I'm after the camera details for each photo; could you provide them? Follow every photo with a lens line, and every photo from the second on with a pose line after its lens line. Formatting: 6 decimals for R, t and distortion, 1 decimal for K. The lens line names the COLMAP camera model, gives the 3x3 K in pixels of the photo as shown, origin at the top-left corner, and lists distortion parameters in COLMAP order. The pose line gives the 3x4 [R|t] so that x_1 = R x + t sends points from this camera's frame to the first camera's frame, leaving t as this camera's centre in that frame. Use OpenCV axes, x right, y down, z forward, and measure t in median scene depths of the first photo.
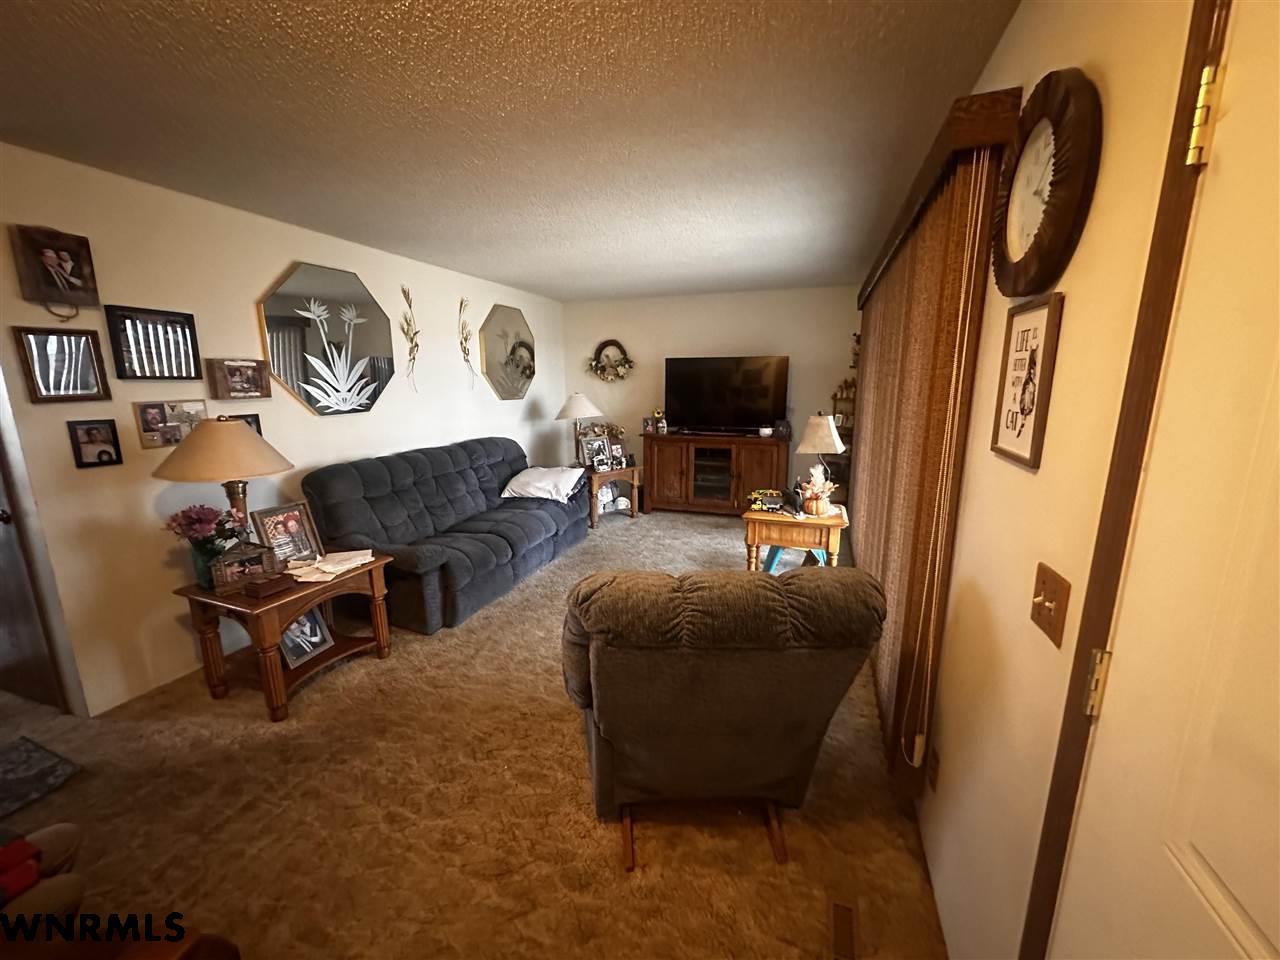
lens RADIAL K [[510.2, 0, 640.0], [0, 510.2, 480.0], [0, 0, 1]] dist [-0.000086, 0.000362]
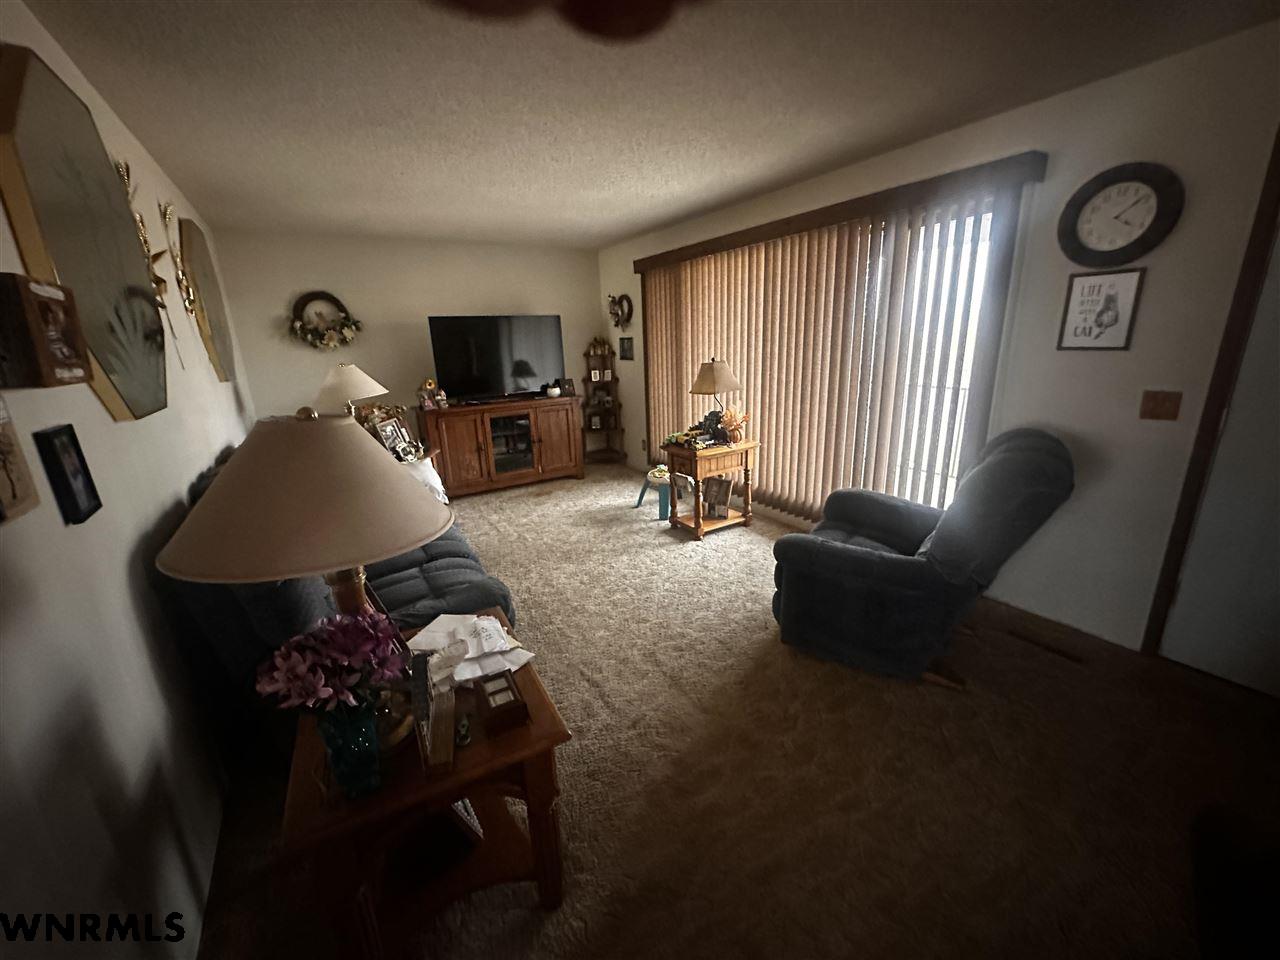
lens RADIAL K [[510.2, 0, 640.0], [0, 510.2, 480.0], [0, 0, 1]] dist [-0.000086, 0.000362]
pose [[0.632338, -0.225756, 0.741069, -0.828413], [0.186592, 0.972819, 0.137140, -0.061712], [-0.751886, 0.051558, 0.657274, 0.429986]]
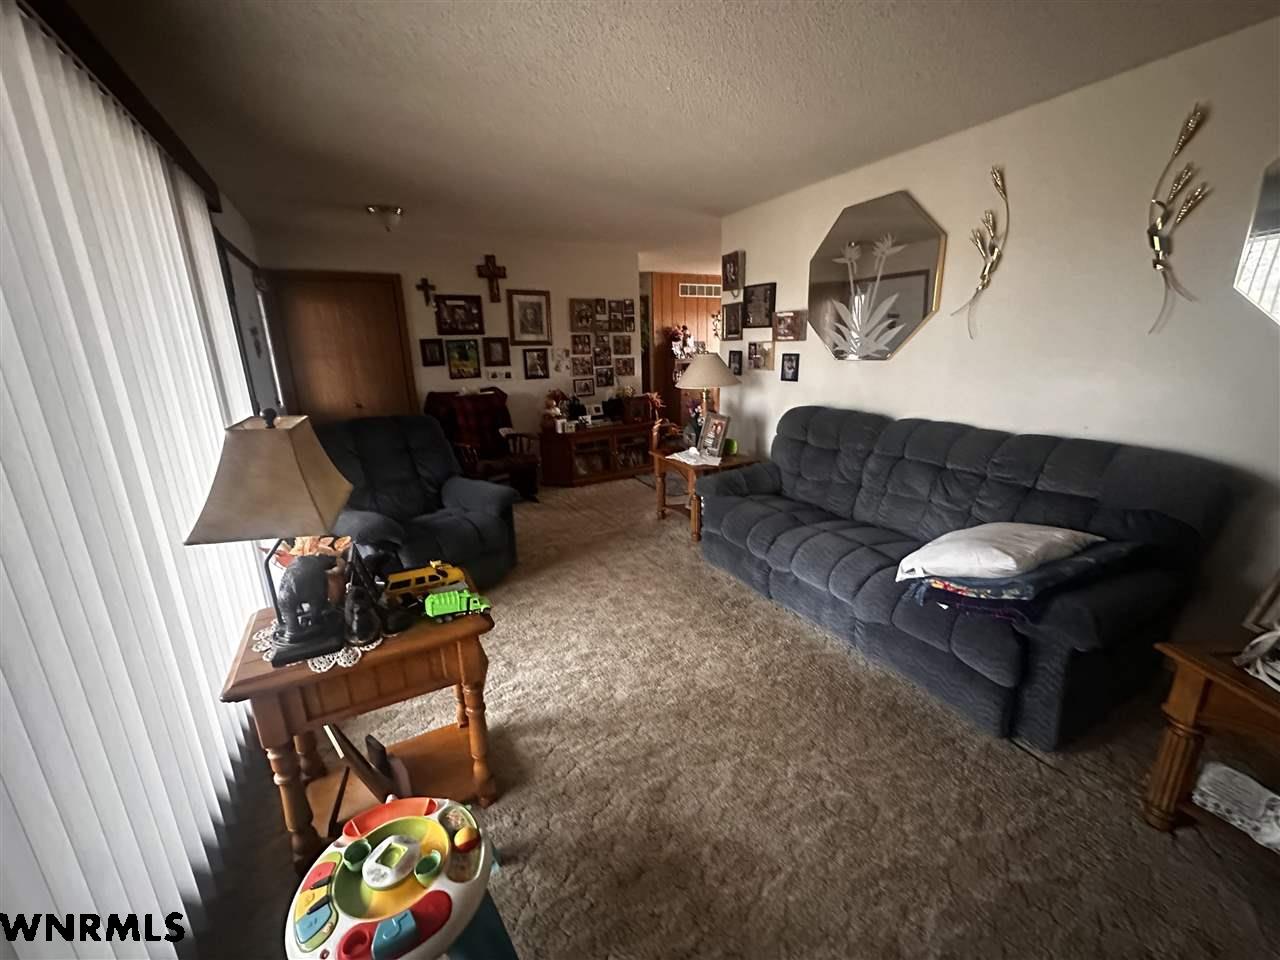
lens RADIAL K [[510.2, 0, 640.0], [0, 510.2, 480.0], [0, 0, 1]] dist [-0.000086, 0.000362]
pose [[-0.676008, 0.213345, -0.705335, 0.526243], [-0.118831, 0.913084, 0.390073, -0.313391], [0.727250, 0.347508, -0.591900, 1.694105]]
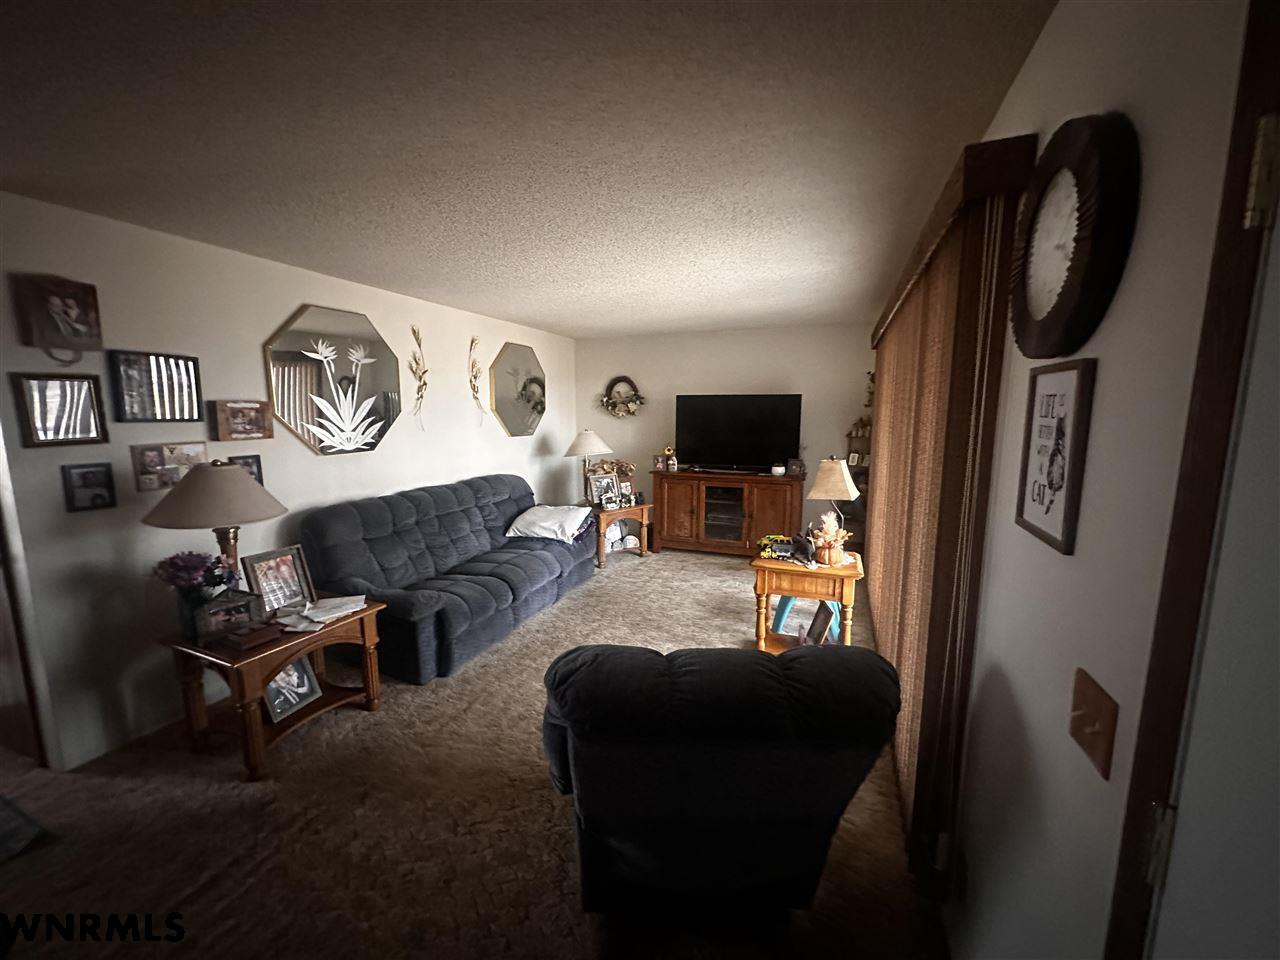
lens RADIAL K [[510.2, 0, 640.0], [0, 510.2, 480.0], [0, 0, 1]] dist [-0.000086, 0.000362]
pose [[0.999432, 0.009395, -0.032352, 0.026413], [-0.011246, 0.998282, -0.057503, -0.033909], [0.031756, 0.057834, 0.997821, 0.037327]]
